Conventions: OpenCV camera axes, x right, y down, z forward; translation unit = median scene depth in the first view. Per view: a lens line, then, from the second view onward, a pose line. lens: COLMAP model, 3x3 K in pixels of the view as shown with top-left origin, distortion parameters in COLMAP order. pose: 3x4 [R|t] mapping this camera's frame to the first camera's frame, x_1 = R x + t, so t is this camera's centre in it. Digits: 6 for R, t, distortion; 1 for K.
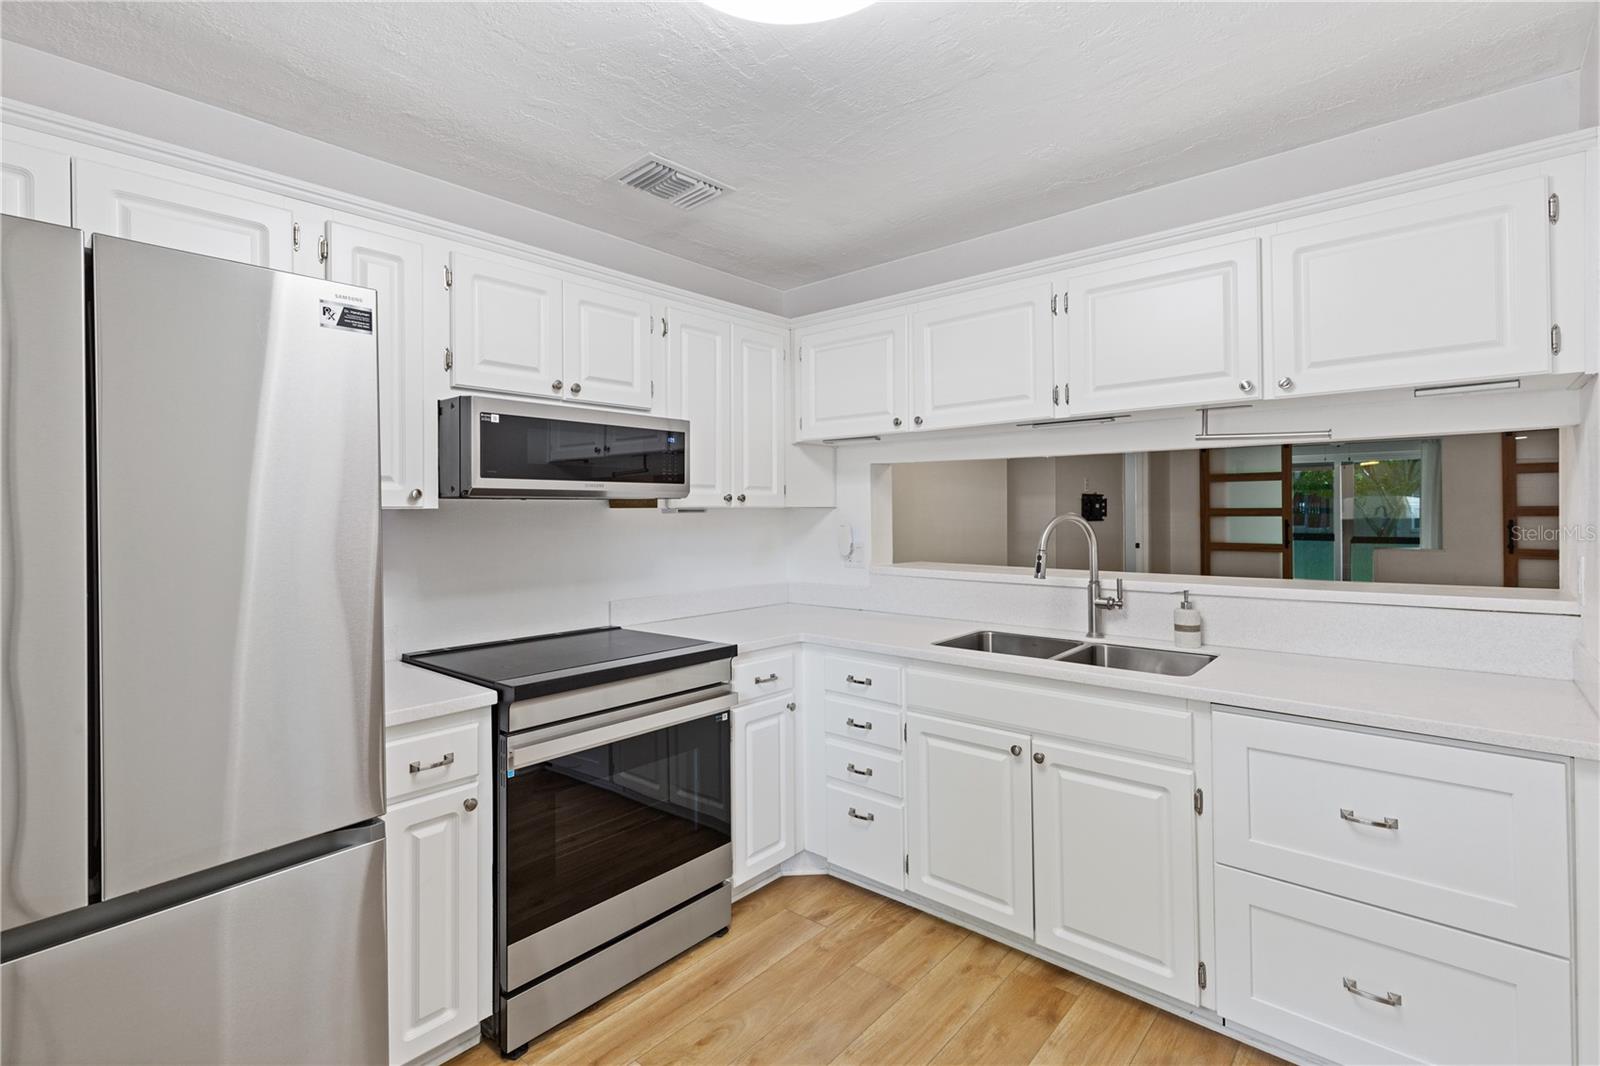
lens RADIAL K [[737.0, 0, 802.4], [0, 737.0, 496.5], [0, 0, 1]] dist [0.013834, -0.000811]
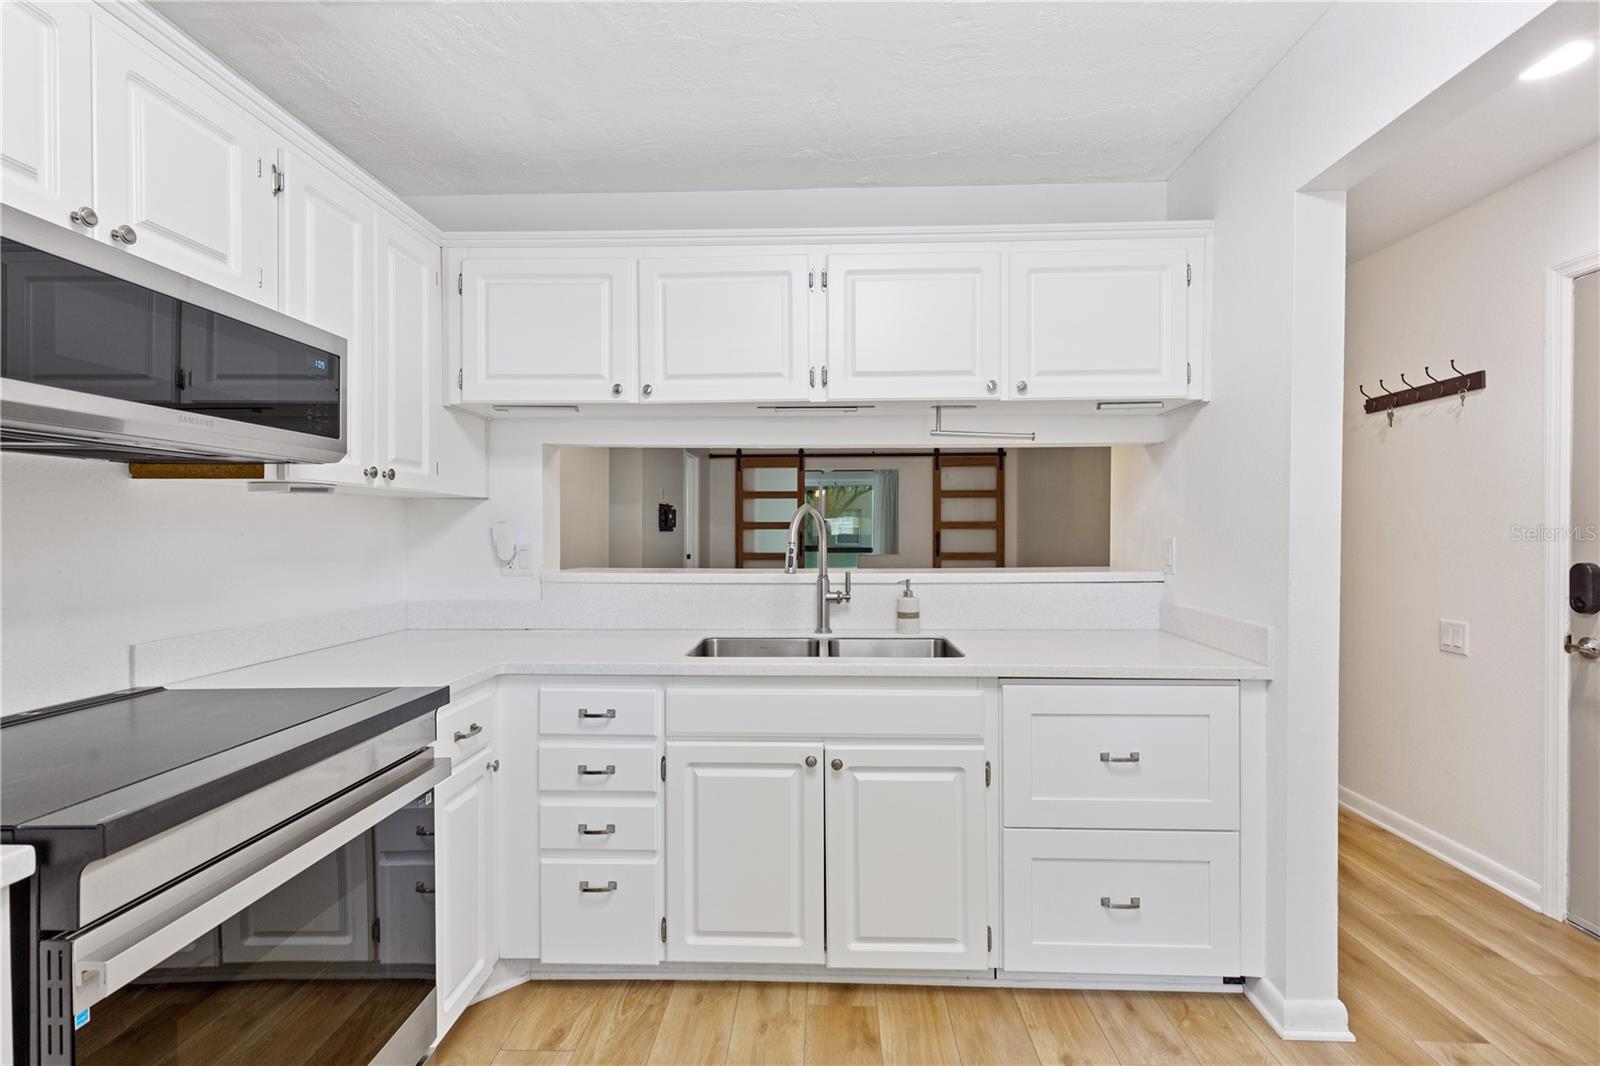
lens RADIAL K [[740.0, 0, 796.0], [0, 740.0, 527.2], [0, 0, 1]] dist [0.012667, -0.000980]
pose [[0.779406, 0.008492, 0.626462, -0.251821], [-0.016362, 0.999843, 0.006803, 0.046126], [-0.626306, -0.015552, 0.779422, 0.271884]]
